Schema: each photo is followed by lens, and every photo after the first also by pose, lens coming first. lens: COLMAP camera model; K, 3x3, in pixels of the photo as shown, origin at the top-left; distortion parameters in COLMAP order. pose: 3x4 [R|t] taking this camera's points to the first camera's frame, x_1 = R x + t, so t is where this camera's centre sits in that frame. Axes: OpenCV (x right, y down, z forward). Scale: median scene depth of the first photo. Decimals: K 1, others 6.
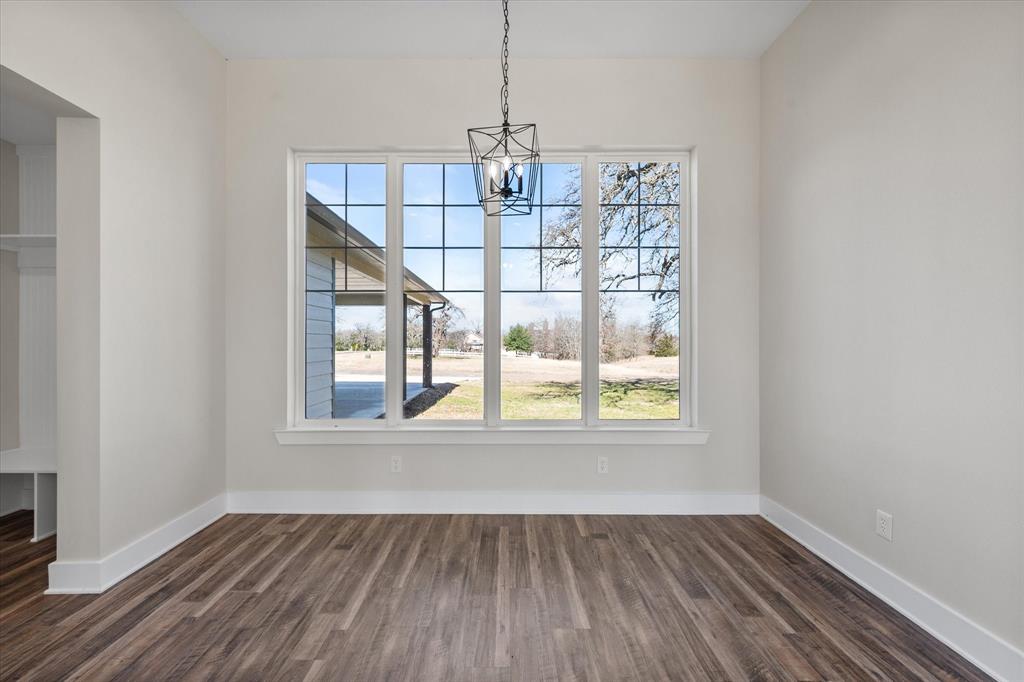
lens RADIAL K [[418.3, 0, 502.5], [0, 418.3, 339.8], [0, 0, 1]] dist [-0.001800, 0.000005]
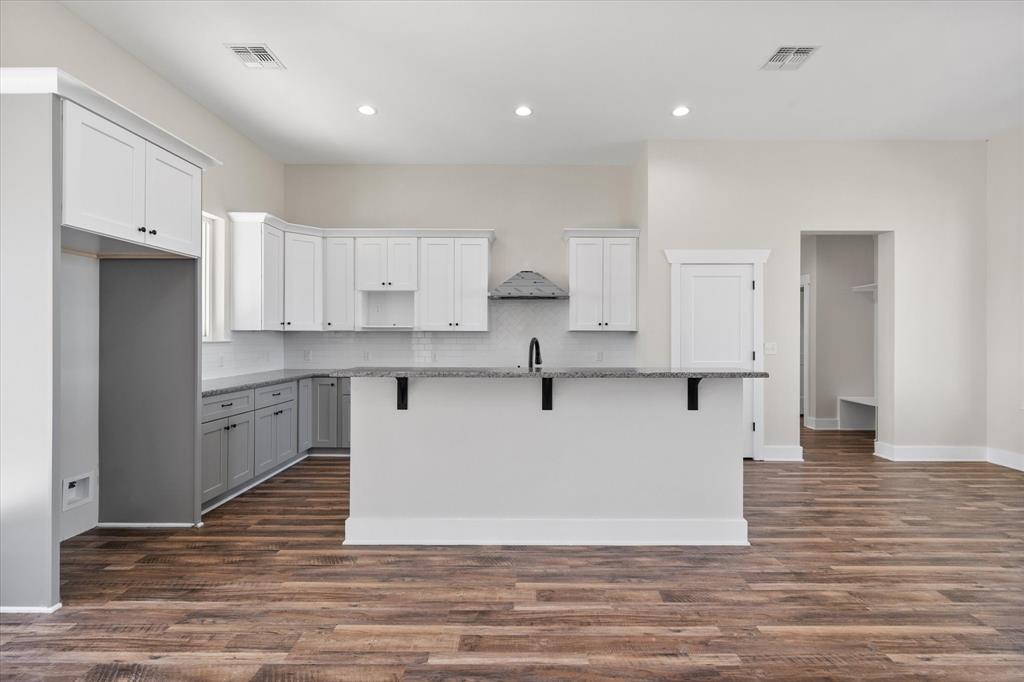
lens RADIAL K [[455.6, 0, 527.2], [0, 455.6, 336.0], [0, 0, 1]] dist [0.001710, -0.000059]
pose [[0.009265, -0.002566, -0.999954, 1.016527], [-0.002327, 0.999994, -0.002588, -0.002216], [0.999954, 0.002351, 0.009259, -0.666418]]
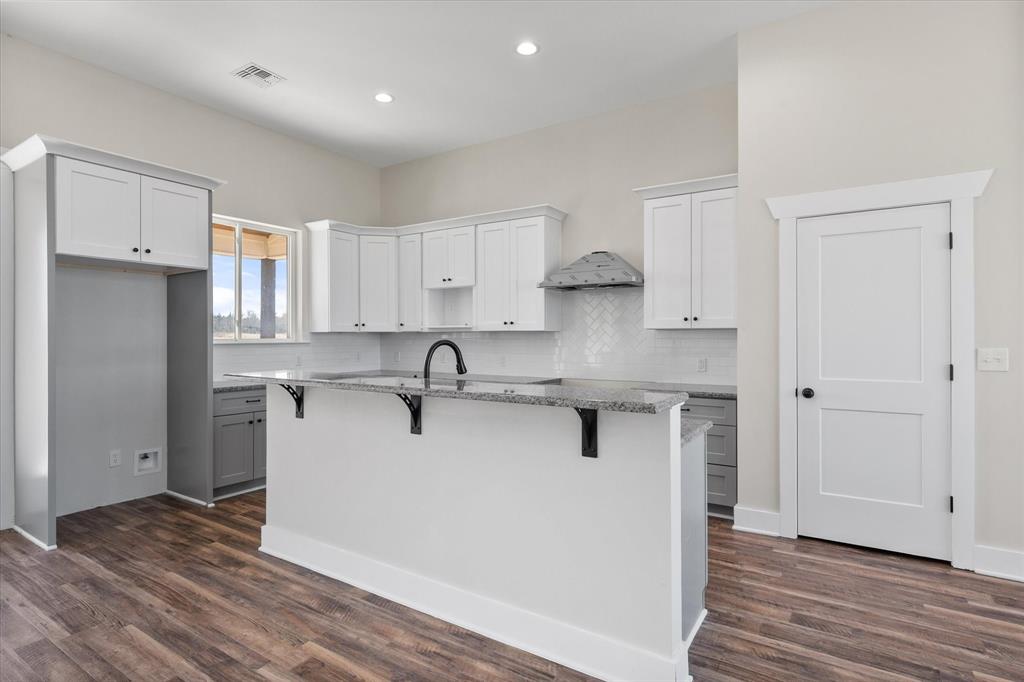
lens RADIAL K [[520.4, 0, 513.0], [0, 520.4, 336.2], [0, 0, 1]] dist [-0.001852, 0.000810]
pose [[-0.530220, 0.000145, -0.847860, 0.651227], [0.000897, 1.000000, -0.000390, -0.008084], [0.847859, -0.000967, -0.530220, 0.046458]]
